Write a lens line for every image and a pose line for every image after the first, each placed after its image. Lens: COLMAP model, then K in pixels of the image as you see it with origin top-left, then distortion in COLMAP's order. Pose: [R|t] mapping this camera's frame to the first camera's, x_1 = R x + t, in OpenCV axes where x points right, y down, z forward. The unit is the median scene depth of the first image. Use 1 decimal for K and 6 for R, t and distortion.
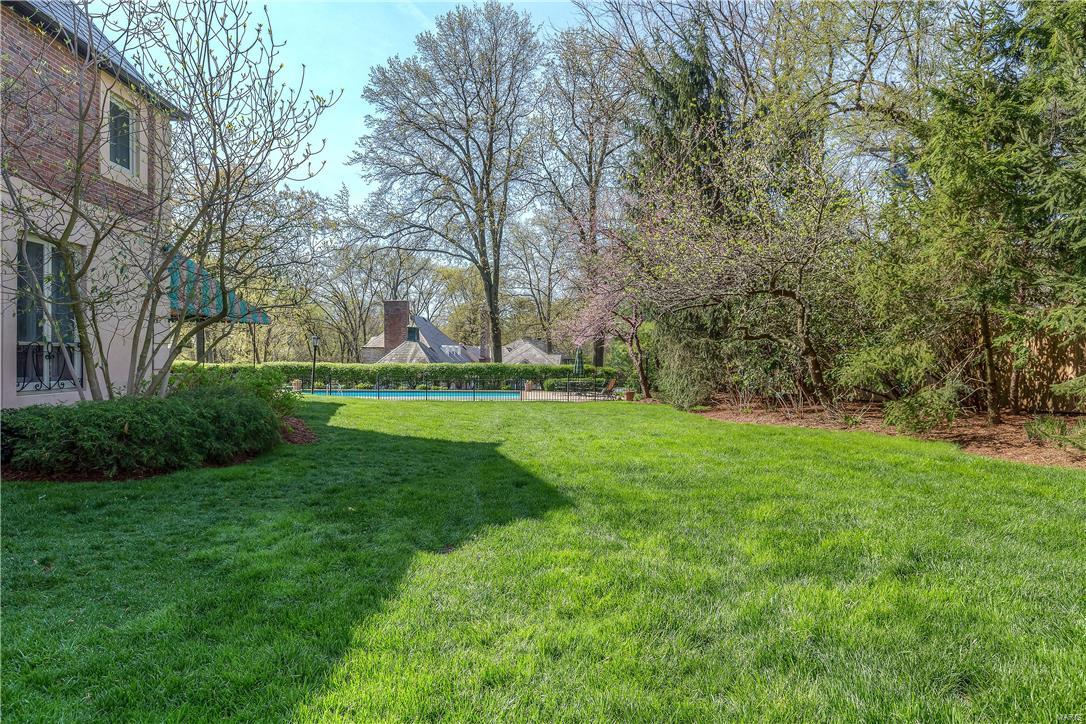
lens RADIAL K [[716.4, 0, 543.0], [0, 716.4, 362.0], [0, 0, 1]] dist [-0.000602, 0.028339]
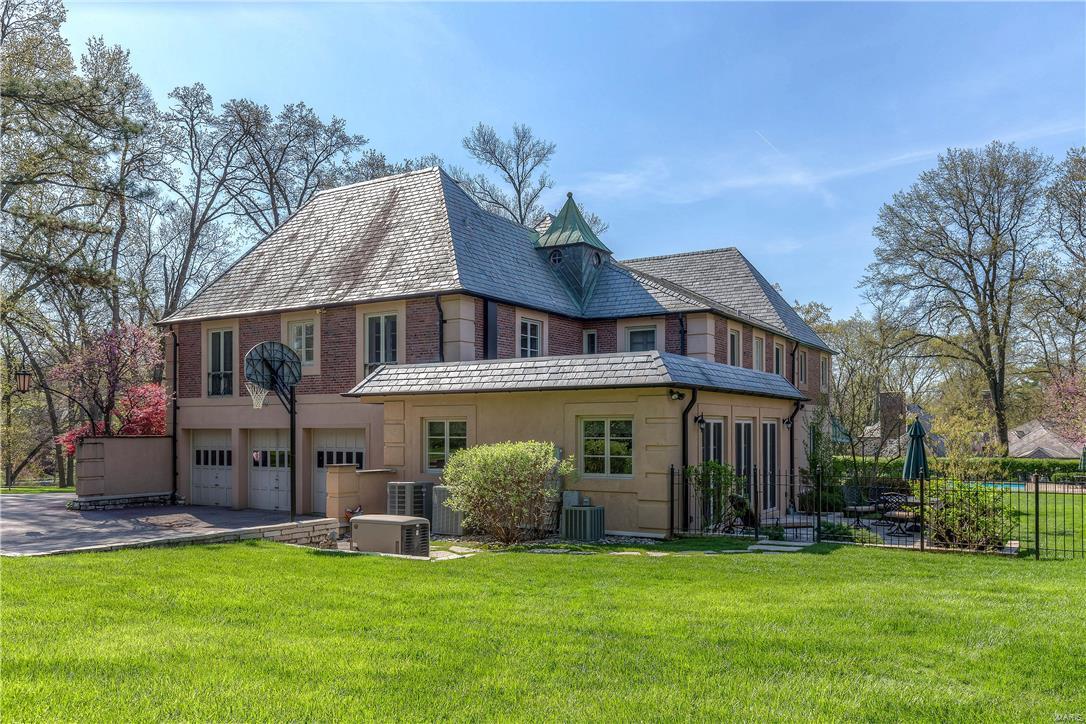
lens RADIAL K [[819.0, 0, 543.0], [0, 819.0, 416.1], [0, 0, 1]] dist [-0.005262, -0.000756]
pose [[0.838443, -0.014731, -0.544789, 0.025180], [-0.002257, 0.999532, -0.030501, -0.018833], [0.544984, 0.026803, 0.838018, -0.400350]]
